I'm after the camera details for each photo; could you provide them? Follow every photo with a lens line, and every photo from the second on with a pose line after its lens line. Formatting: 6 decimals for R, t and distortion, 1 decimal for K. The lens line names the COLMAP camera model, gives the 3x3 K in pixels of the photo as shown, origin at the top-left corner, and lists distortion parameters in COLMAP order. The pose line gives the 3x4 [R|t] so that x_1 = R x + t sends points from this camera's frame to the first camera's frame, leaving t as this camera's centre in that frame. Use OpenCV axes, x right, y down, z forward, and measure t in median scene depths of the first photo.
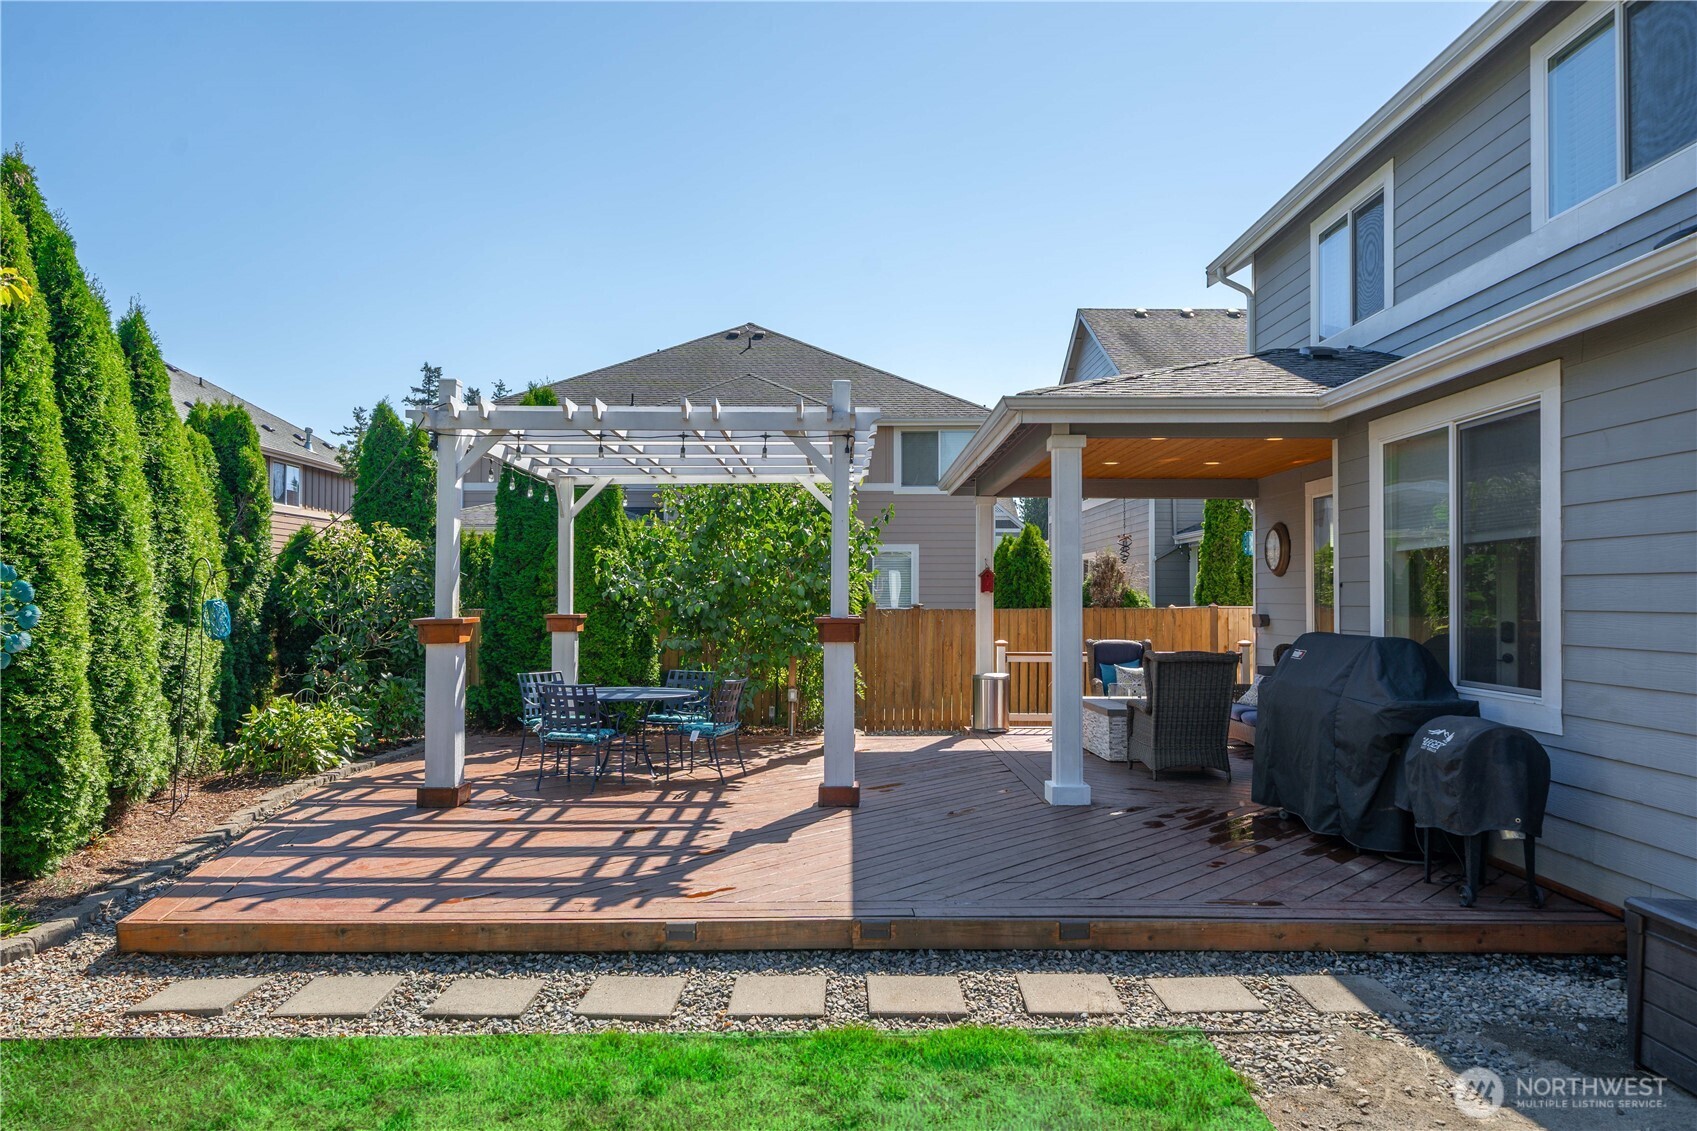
lens RADIAL K [[1126.1, 0, 848.6], [0, 1126.1, 572.1], [0, 0, 1]] dist [0.000064, 0.000001]
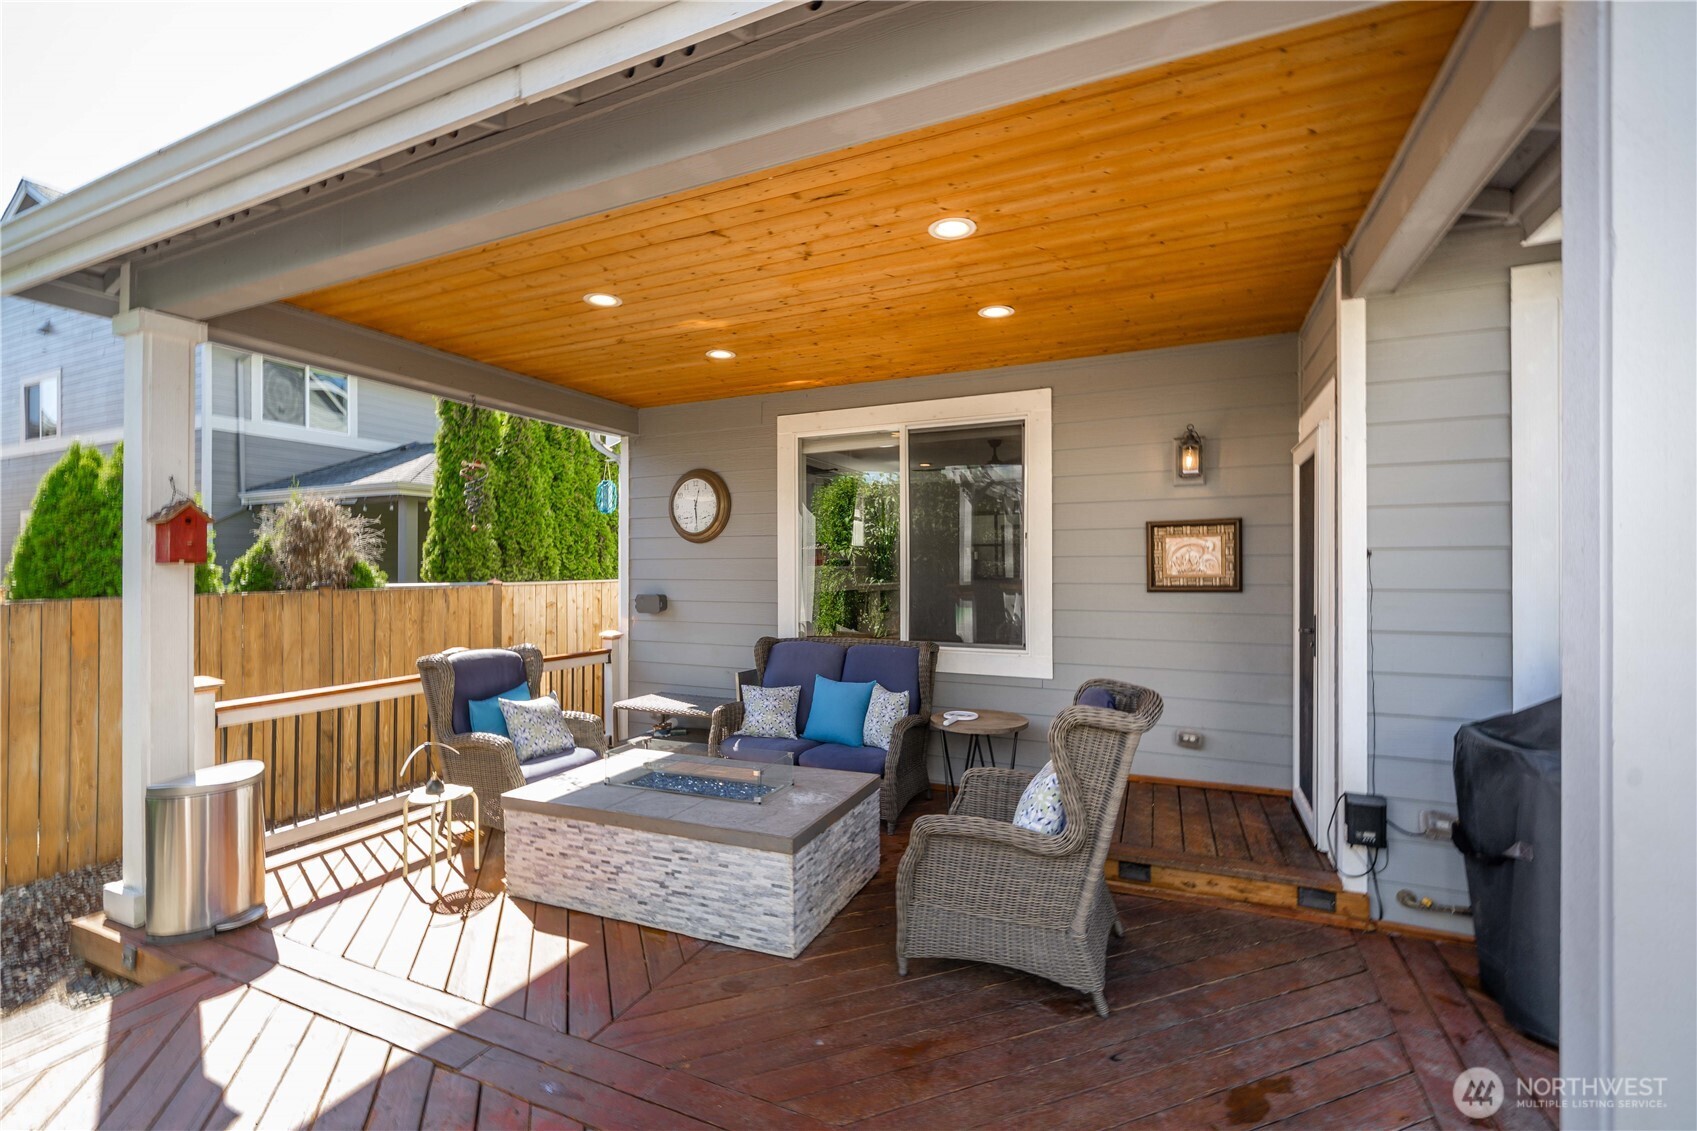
lens RADIAL K [[725.1, 0, 847.1], [0, 725.1, 560.9], [0, 0, 1]] dist [-0.003748, -0.000115]
pose [[0.412583, 0.002273, 0.910917, -0.009135], [-0.016987, 0.999842, 0.005199, 0.009679], [-0.910762, -0.017619, 0.412557, 0.601050]]
